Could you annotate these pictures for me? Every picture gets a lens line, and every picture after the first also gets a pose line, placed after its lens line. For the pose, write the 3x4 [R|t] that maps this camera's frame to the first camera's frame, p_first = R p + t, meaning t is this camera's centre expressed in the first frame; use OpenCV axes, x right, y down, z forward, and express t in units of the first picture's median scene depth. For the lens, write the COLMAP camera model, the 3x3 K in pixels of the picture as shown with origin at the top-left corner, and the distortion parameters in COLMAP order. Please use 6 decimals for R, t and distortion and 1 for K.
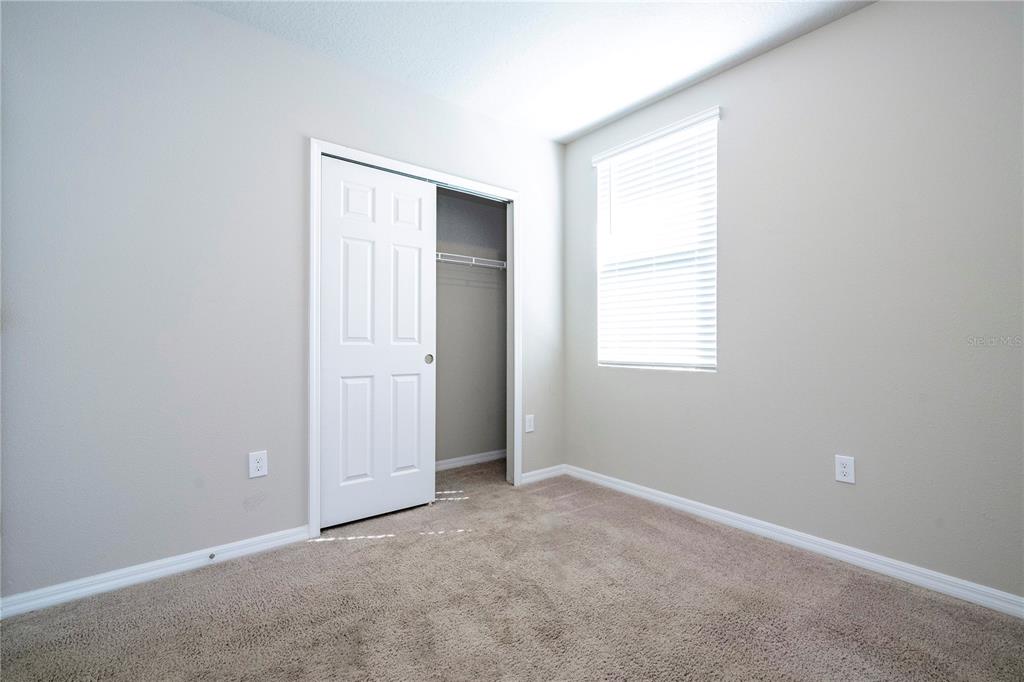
lens RADIAL K [[459.4, 0, 509.3], [0, 459.4, 340.9], [0, 0, 1]] dist [-0.001973, 0.000928]
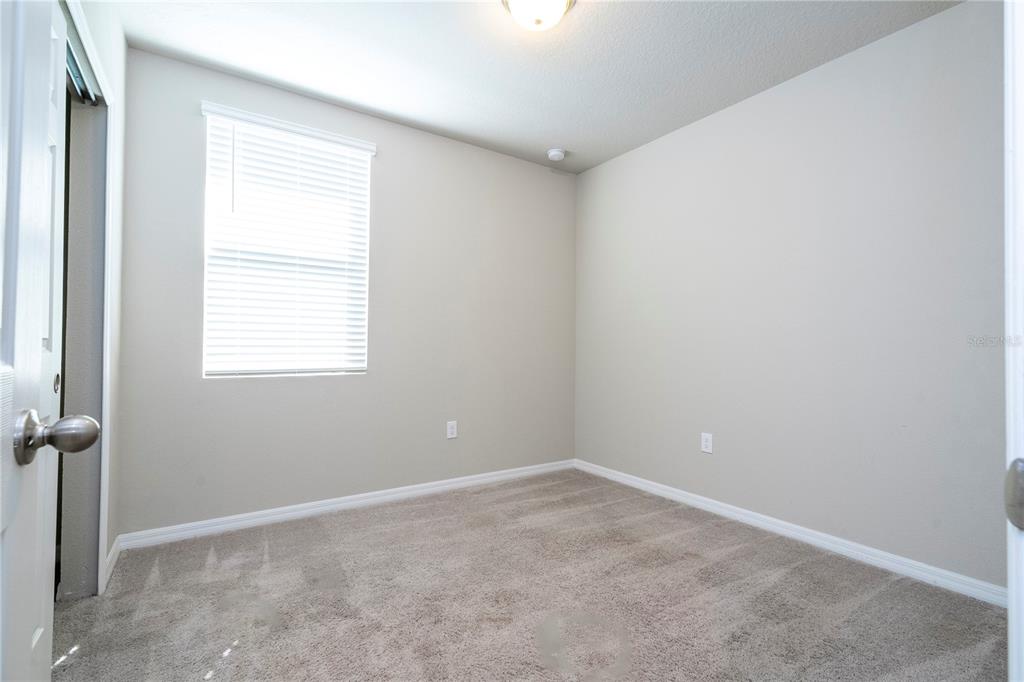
lens RADIAL K [[459.4, 0, 513.7], [0, 459.4, 343.5], [0, 0, 1]] dist [-0.001973, 0.000928]
pose [[0.089007, 0.015108, 0.995916, -0.613474], [-0.001485, 0.999886, -0.015036, 0.008473], [-0.996030, -0.000141, 0.089019, 0.502423]]
